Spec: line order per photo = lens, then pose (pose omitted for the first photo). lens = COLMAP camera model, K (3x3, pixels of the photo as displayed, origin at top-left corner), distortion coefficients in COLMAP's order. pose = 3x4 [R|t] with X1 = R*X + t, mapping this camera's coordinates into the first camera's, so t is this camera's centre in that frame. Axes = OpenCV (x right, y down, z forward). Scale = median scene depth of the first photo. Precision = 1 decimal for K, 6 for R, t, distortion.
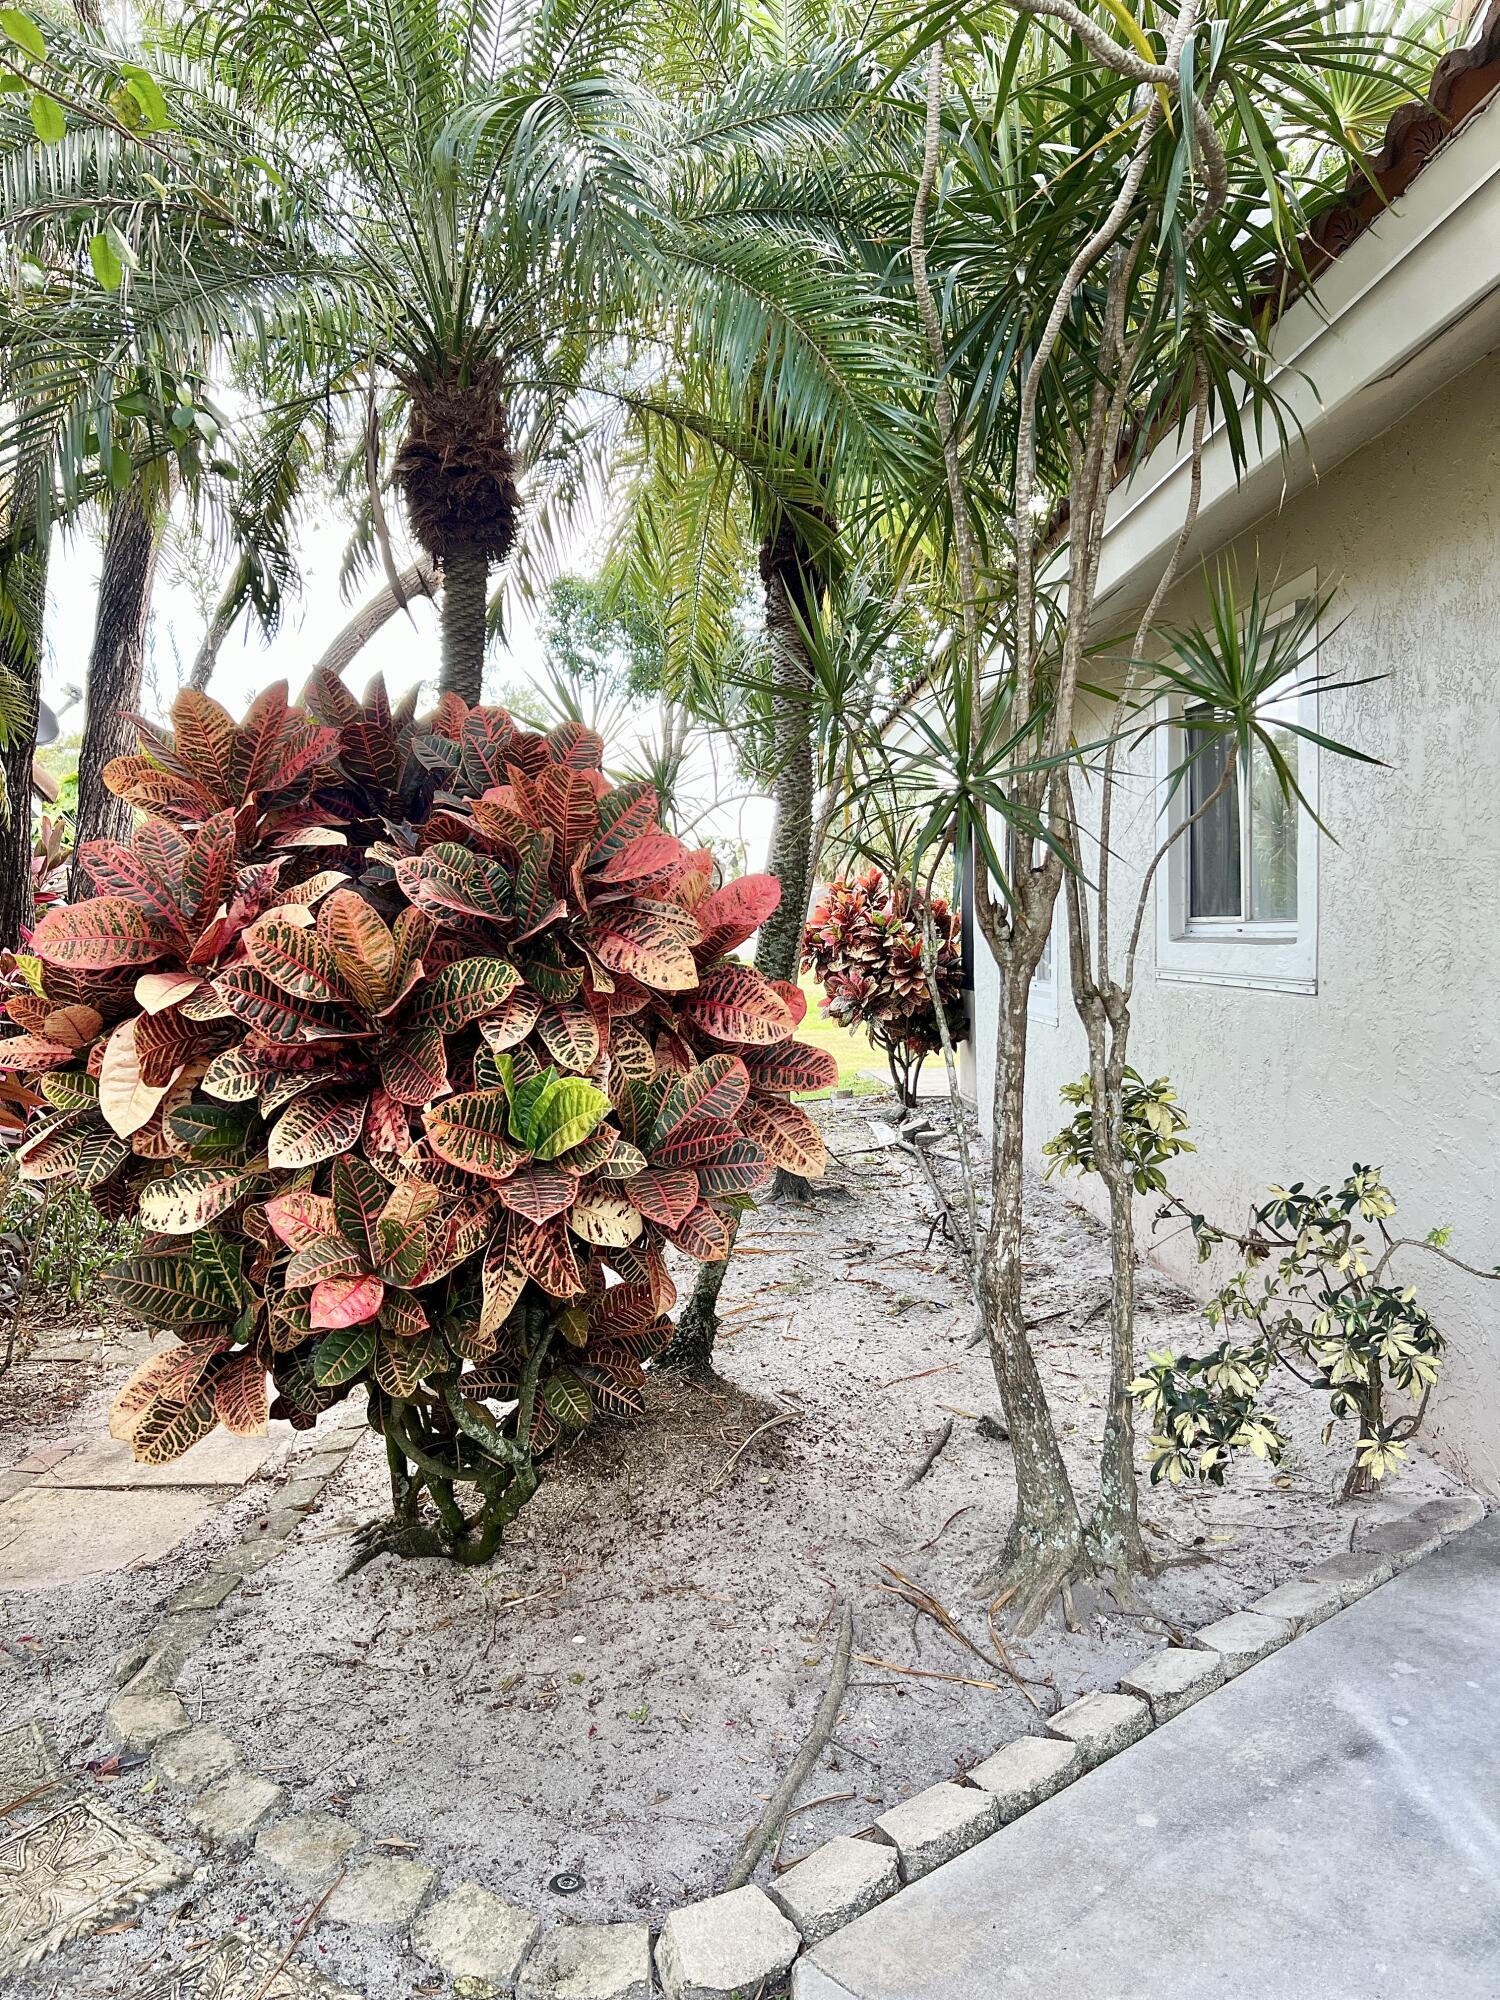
lens RADIAL K [[1473.9, 0, 745.1], [0, 1473.9, 1003.5], [0, 0, 1]] dist [0.004513, -0.017964]
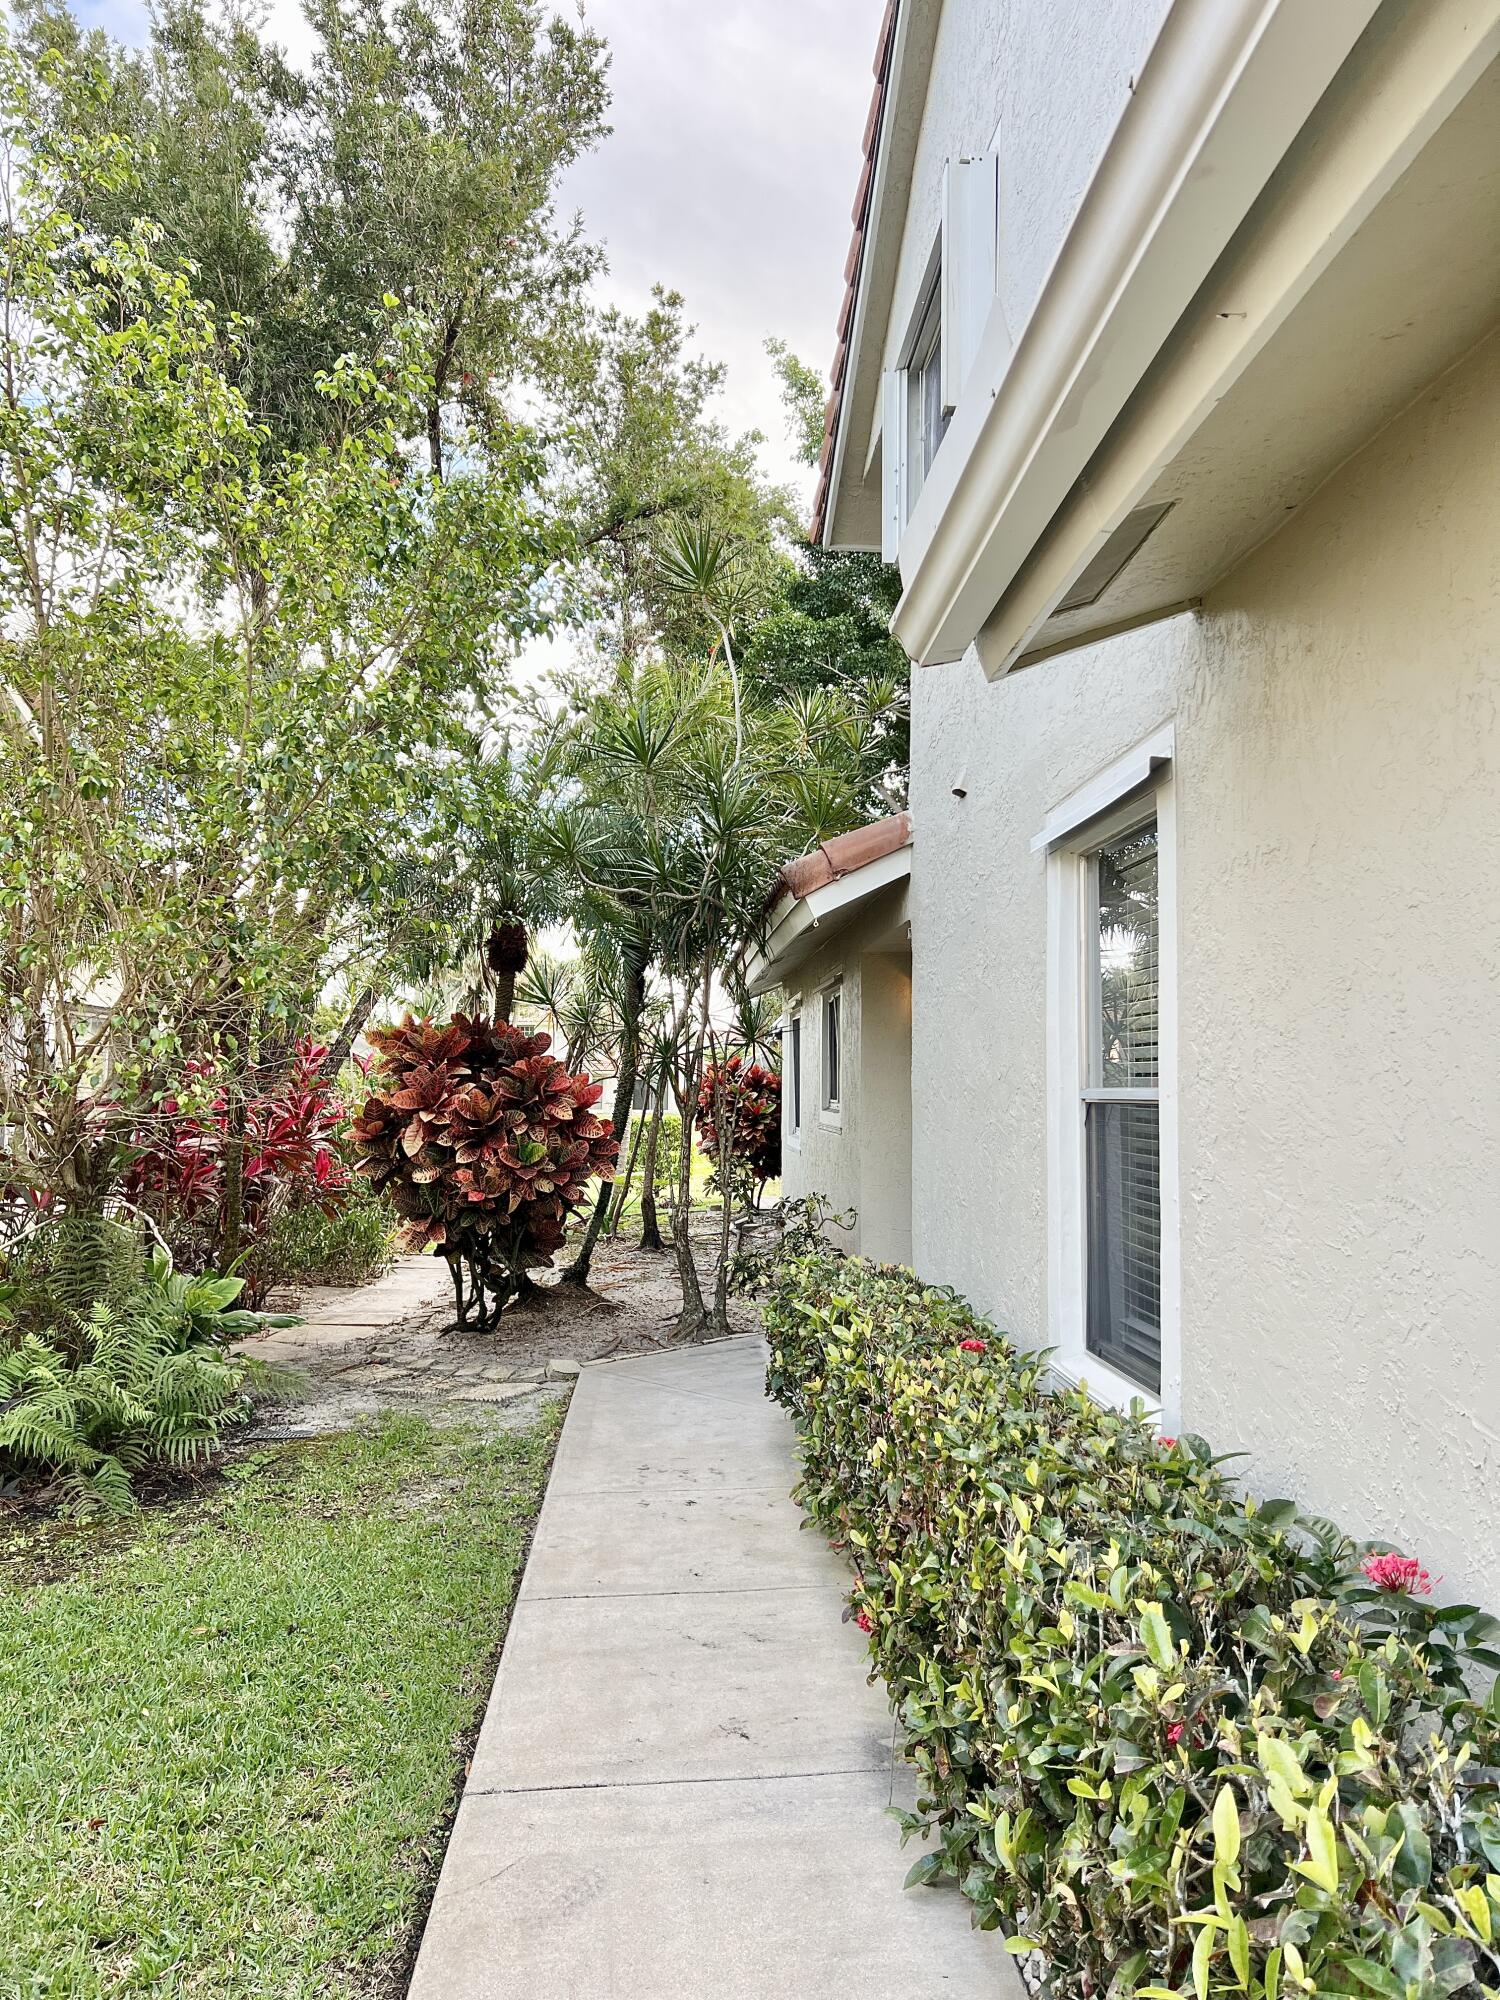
lens RADIAL K [[1473.9, 0, 756.5], [0, 1473.9, 1004.6], [0, 0, 1]] dist [0.004513, -0.017964]
pose [[0.998566, 0.041386, 0.033948, 0.140640], [-0.037668, 0.993898, -0.103674, 0.032588], [-0.038032, 0.102247, 0.994032, -1.311200]]
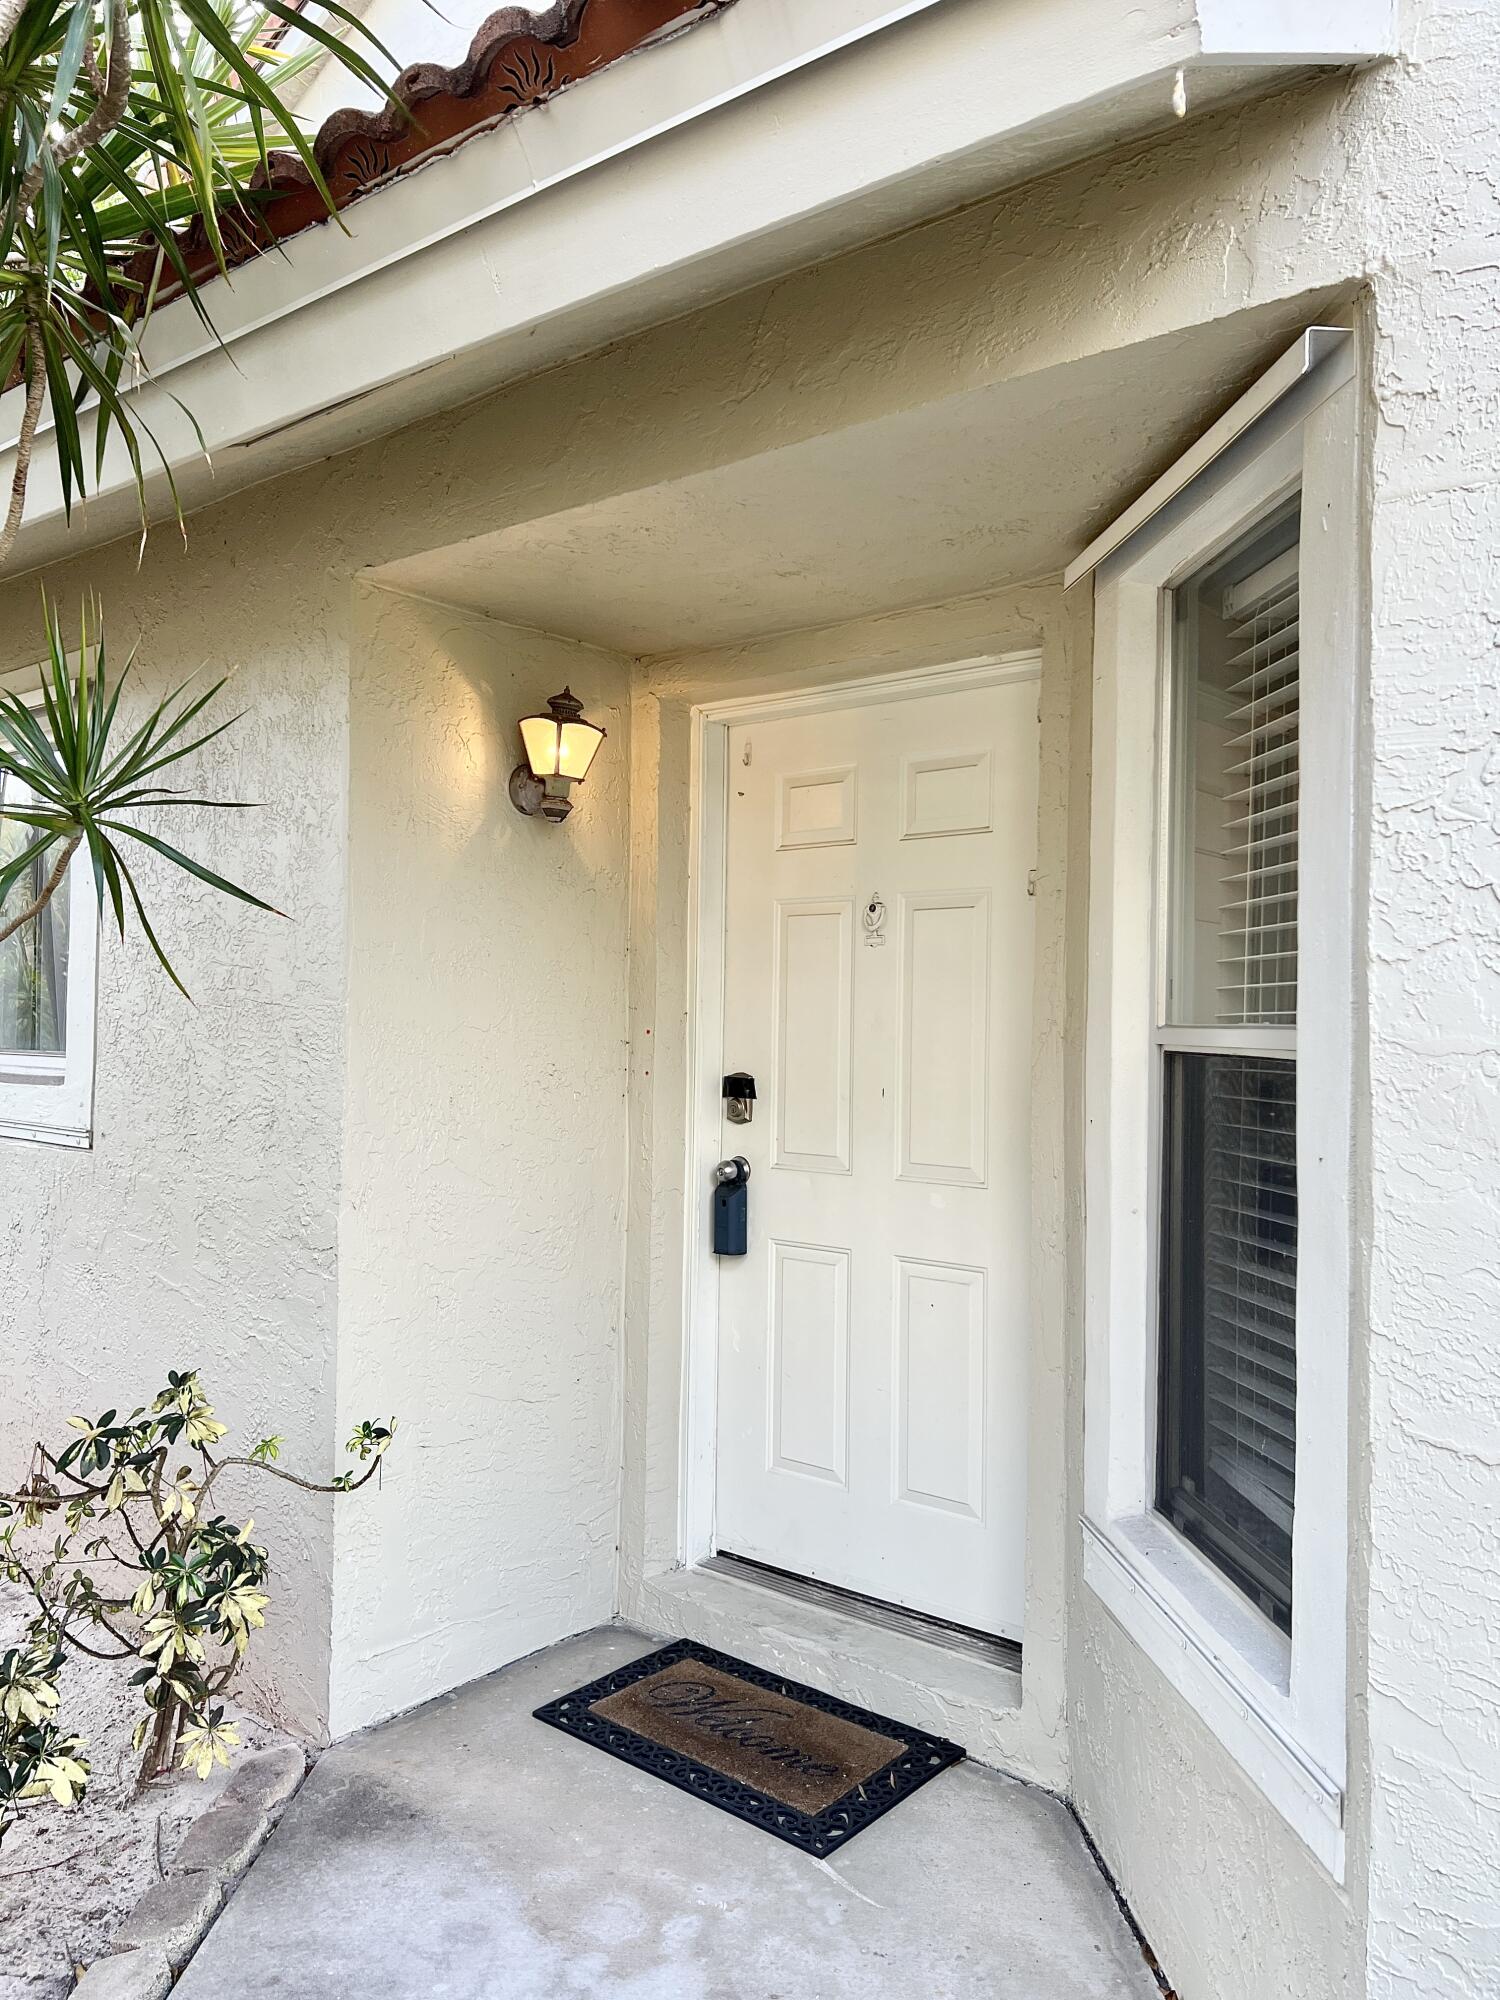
lens RADIAL K [[1473.9, 0, 752.5], [0, 1473.9, 1014.8], [0, 0, 1]] dist [0.004513, -0.017964]
pose [[0.656907, 0.051596, 0.752204, 0.001717], [-0.002392, 0.997793, -0.066352, -0.039055], [-0.753968, 0.041788, 0.655581, 0.237997]]
